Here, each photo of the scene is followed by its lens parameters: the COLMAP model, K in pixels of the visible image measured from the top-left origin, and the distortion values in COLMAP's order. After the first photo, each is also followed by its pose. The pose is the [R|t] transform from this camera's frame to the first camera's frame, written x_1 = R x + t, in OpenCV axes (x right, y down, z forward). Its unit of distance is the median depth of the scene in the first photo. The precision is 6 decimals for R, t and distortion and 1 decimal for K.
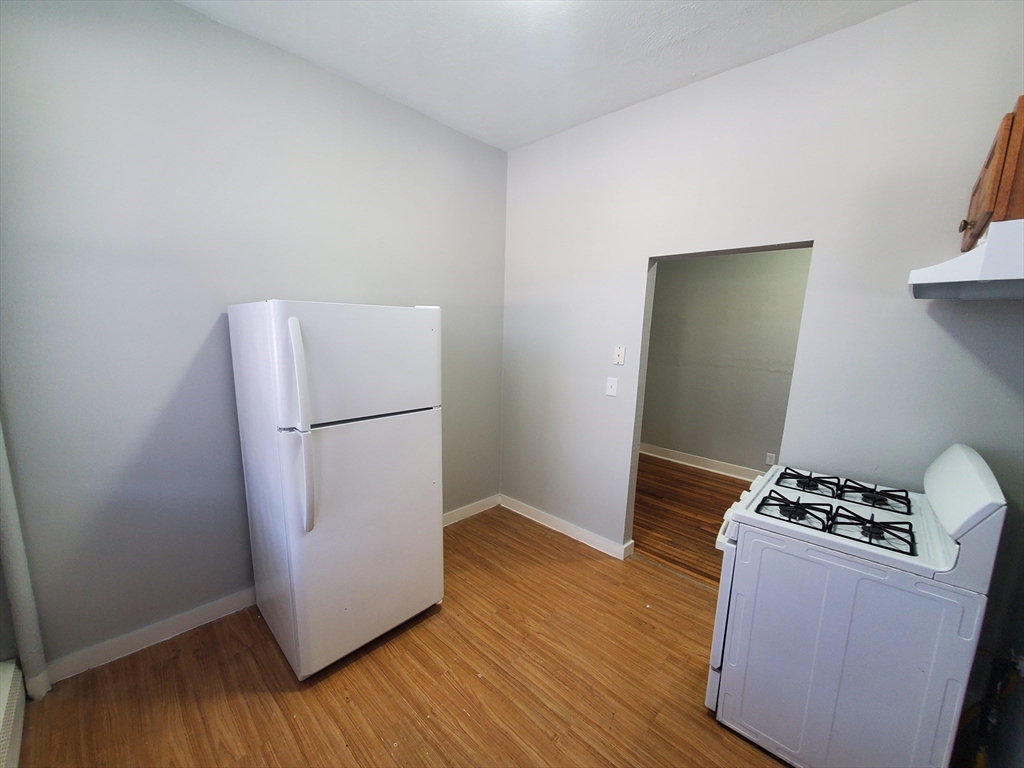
lens RADIAL K [[407.8, 0, 505.8], [0, 407.8, 398.9], [0, 0, 1]] dist [0.001723, -0.000285]
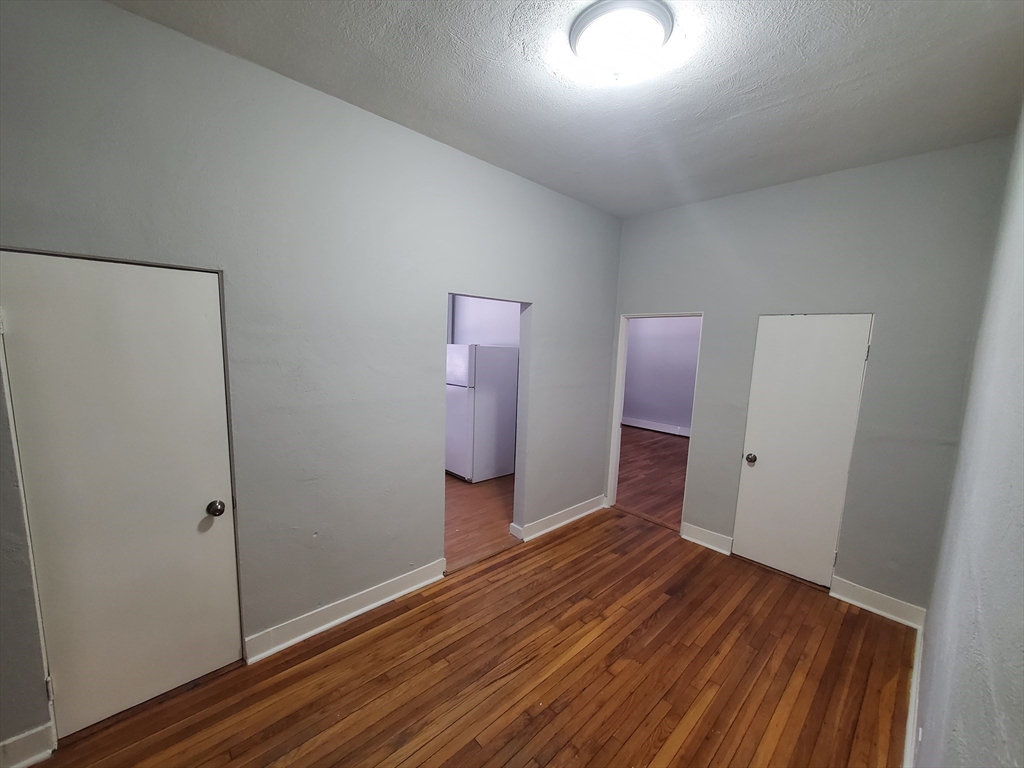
lens RADIAL K [[407.8, 0, 505.8], [0, 407.8, 398.9], [0, 0, 1]] dist [0.001723, -0.000285]
pose [[-0.056736, 0.115705, -0.991662, 1.124854], [-0.208473, 0.969994, 0.125104, -0.130428], [0.976381, 0.213833, -0.030912, 0.692293]]
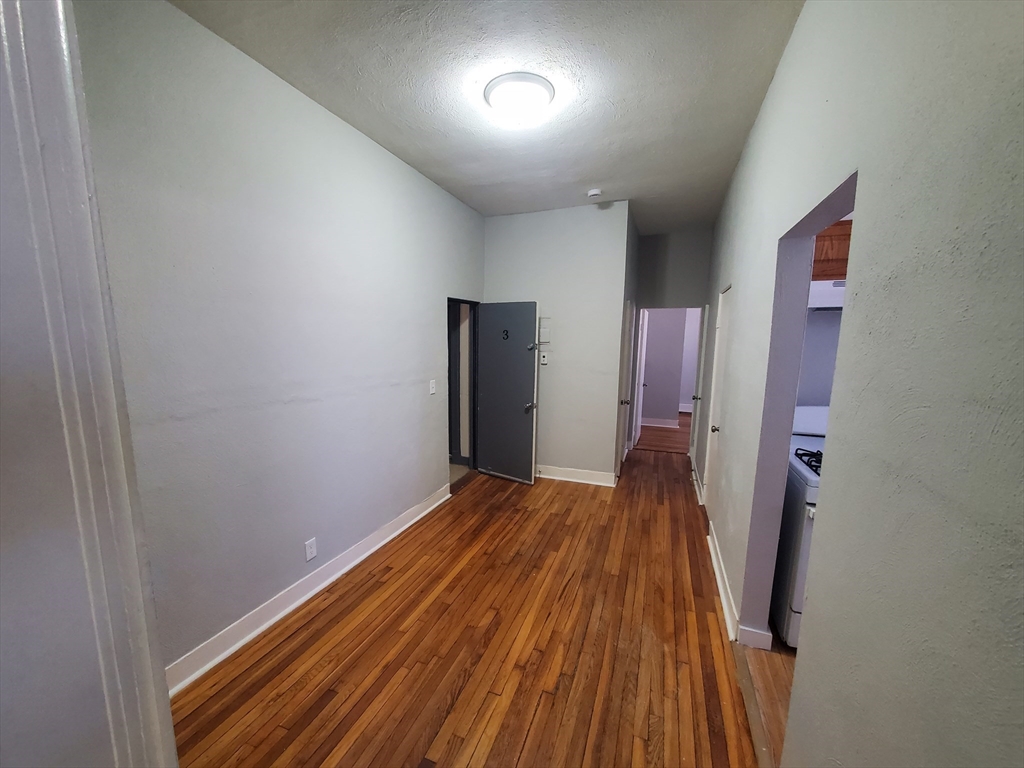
lens RADIAL K [[407.8, 0, 505.8], [0, 407.8, 398.9], [0, 0, 1]] dist [0.001723, -0.000285]
pose [[-0.381035, -0.167560, 0.909250, 0.058903], [0.141472, 0.961293, 0.236437, -0.180063], [-0.913673, 0.218724, -0.342581, 1.031071]]
